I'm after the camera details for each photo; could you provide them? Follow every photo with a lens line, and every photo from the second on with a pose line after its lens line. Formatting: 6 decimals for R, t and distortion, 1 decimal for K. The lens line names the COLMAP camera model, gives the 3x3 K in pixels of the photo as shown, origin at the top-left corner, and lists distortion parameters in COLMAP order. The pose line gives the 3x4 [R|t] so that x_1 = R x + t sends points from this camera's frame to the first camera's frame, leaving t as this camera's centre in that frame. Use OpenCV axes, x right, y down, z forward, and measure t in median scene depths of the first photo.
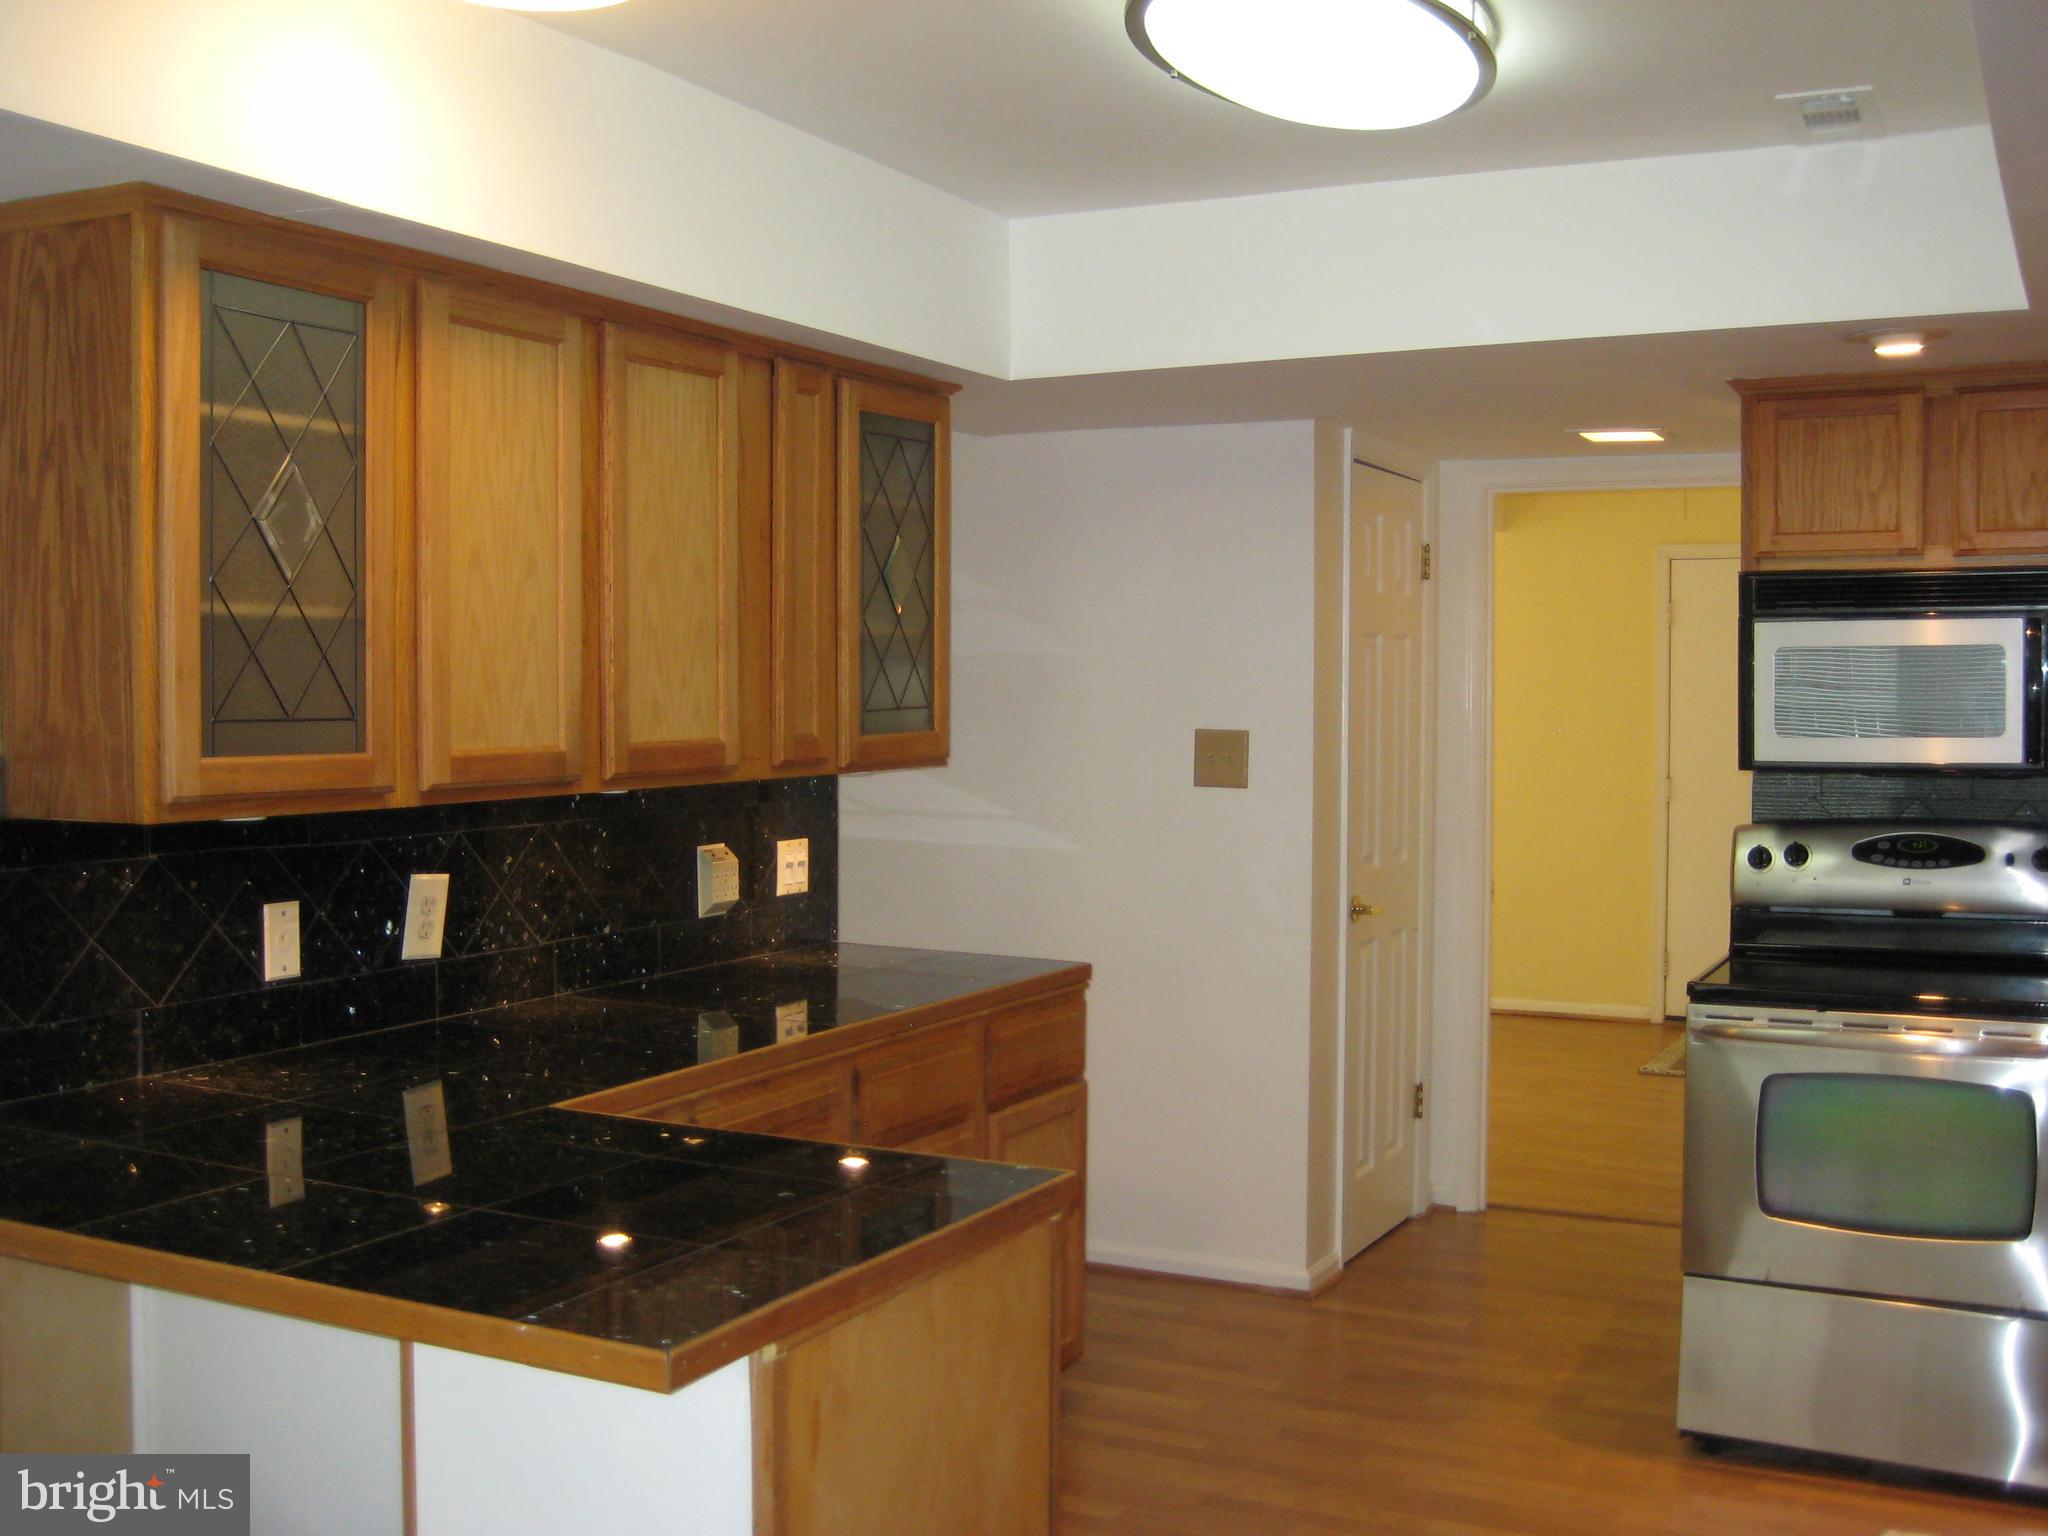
lens RADIAL K [[2117.7, 0, 1024.0], [0, 2117.7, 768.0], [0, 0, 1]] dist [-0.162325, 0.220473]
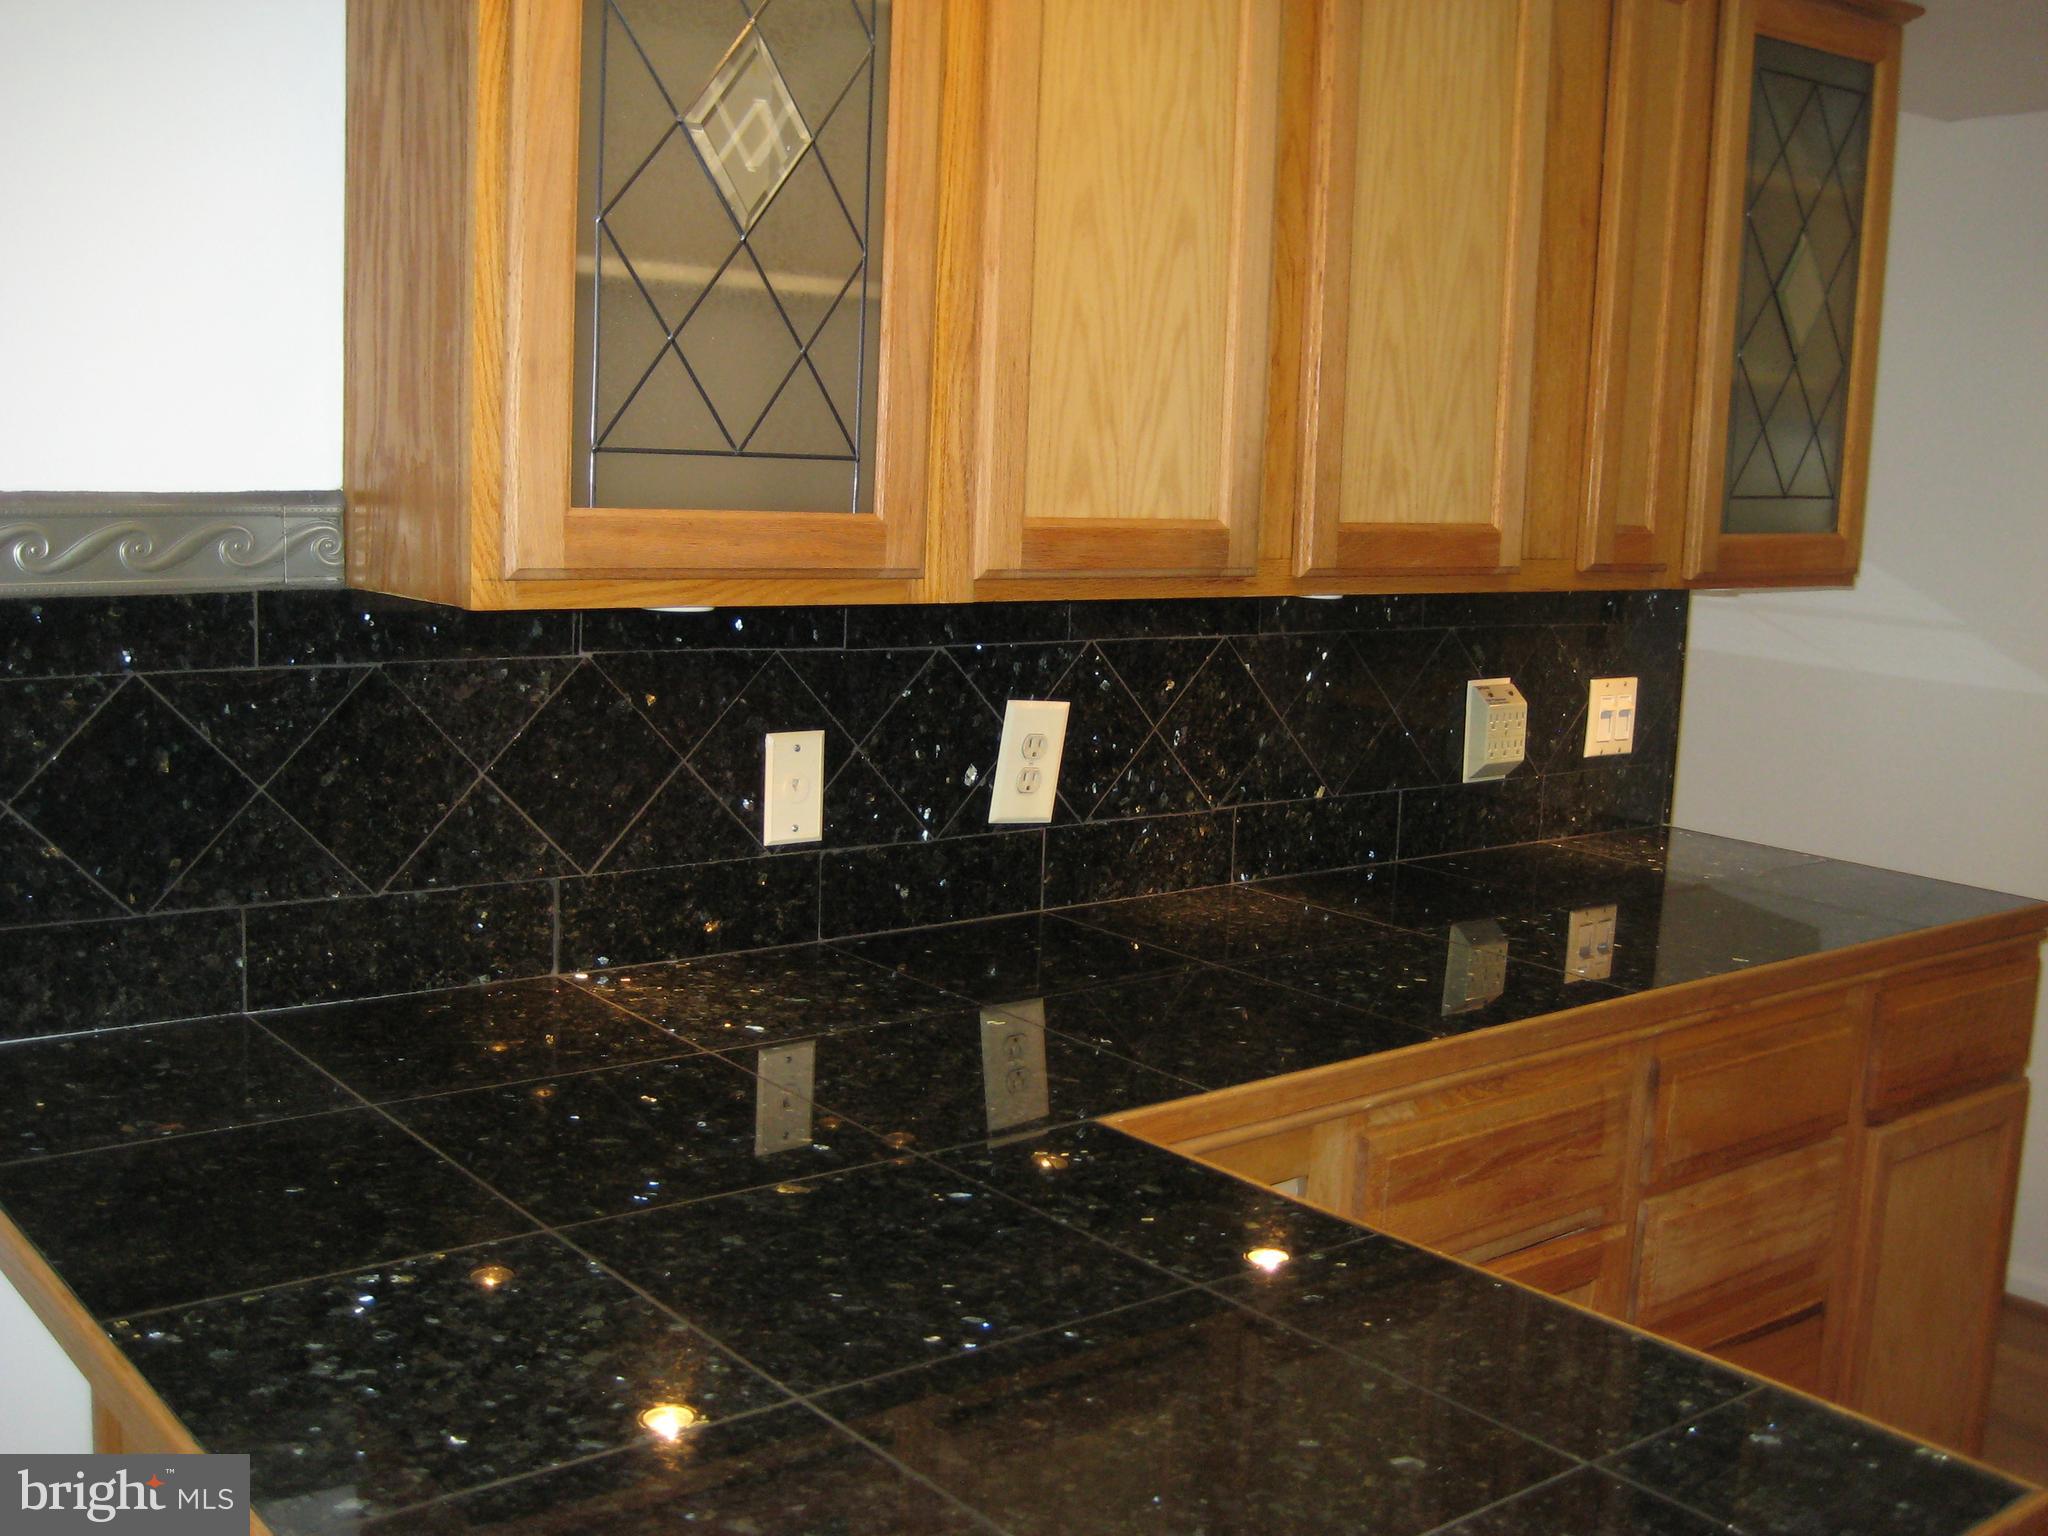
lens RADIAL K [[2117.7, 0, 1024.0], [0, 2117.7, 768.0], [0, 0, 1]] dist [-0.162325, 0.220473]
pose [[0.912998, 0.090830, -0.397725, -0.011862], [-0.051618, 0.992784, 0.108235, -0.001838], [0.404686, -0.078289, 0.911098, 0.353772]]
